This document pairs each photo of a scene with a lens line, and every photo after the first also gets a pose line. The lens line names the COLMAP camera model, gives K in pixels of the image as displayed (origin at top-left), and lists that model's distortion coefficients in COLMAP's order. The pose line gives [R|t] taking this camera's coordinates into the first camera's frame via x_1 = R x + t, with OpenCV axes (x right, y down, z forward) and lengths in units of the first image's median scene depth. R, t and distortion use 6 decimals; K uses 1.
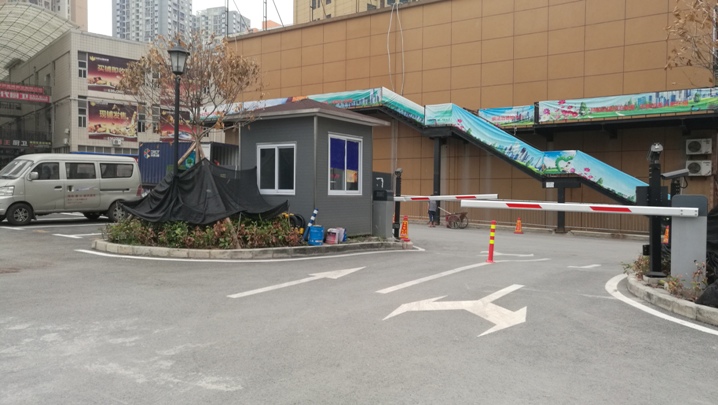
lens RADIAL K [[573.6, 0, 359.0], [0, 573.6, 202.5], [0, 0, 1]] dist [0.047645, -0.000206]
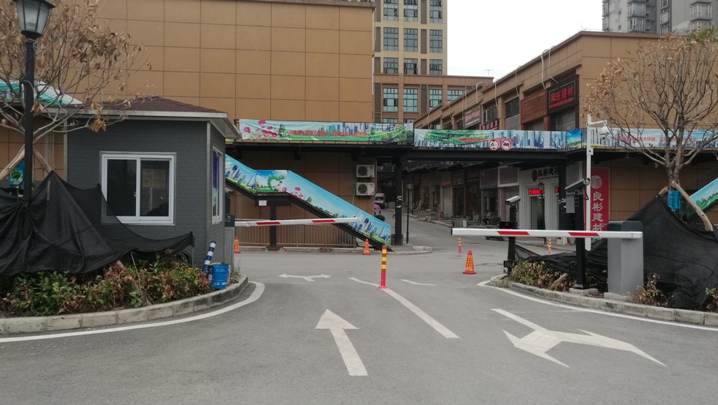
lens RADIAL K [[573.6, 0, 359.0], [0, 573.6, 202.5], [0, 0, 1]] dist [0.047645, -0.000206]
pose [[0.759505, 0.000914, 0.650501, -0.197255], [0.014161, 0.999739, -0.017937, -0.011281], [-0.650348, 0.022835, 0.759293, 0.125982]]
